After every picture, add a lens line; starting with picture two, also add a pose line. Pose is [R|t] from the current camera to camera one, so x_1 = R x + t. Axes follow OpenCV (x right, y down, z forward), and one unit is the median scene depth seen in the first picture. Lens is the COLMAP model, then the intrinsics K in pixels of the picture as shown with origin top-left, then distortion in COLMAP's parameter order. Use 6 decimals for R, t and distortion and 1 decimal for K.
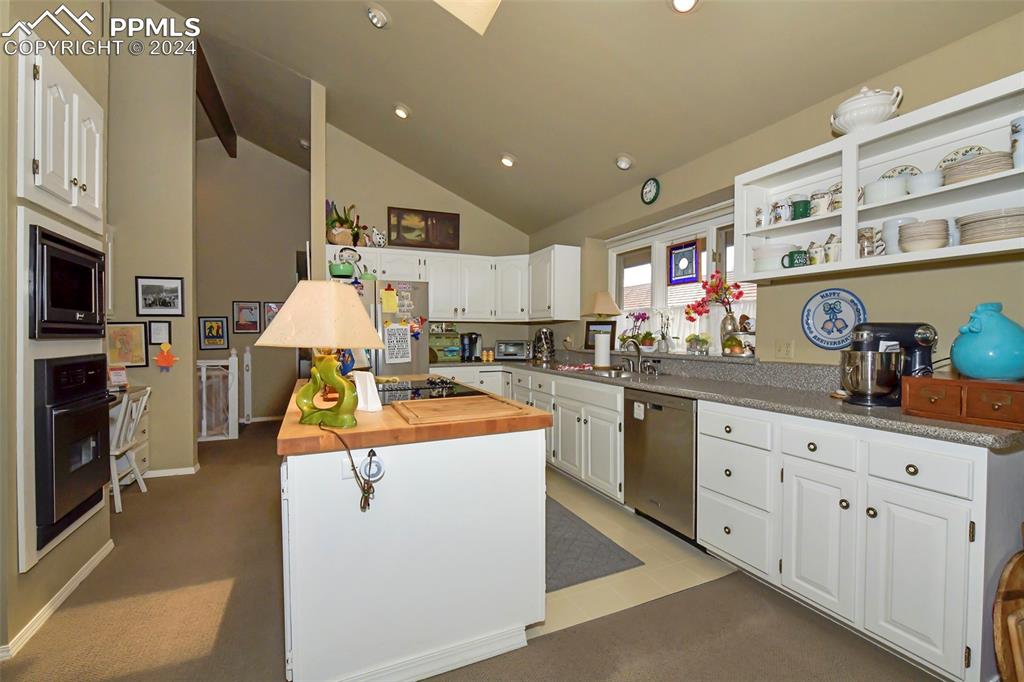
lens RADIAL K [[448.1, 0, 512.0], [0, 448.1, 341.0], [0, 0, 1]] dist [0.000141, 0.000229]
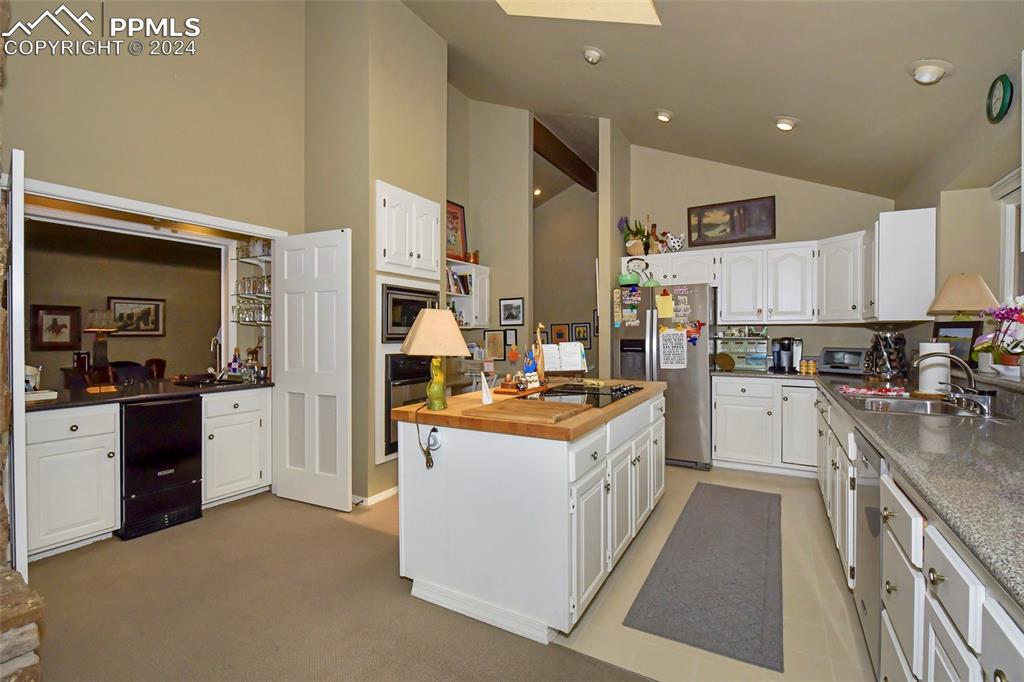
lens RADIAL K [[456.0, 0, 512.0], [0, 456.0, 341.0], [0, 0, 1]] dist [-0.000649, -0.000019]
pose [[0.587723, 0.012316, -0.808969, 0.341201], [-0.011981, 0.999907, 0.006519, -0.013836], [0.808974, 0.005861, 0.587815, 0.124799]]
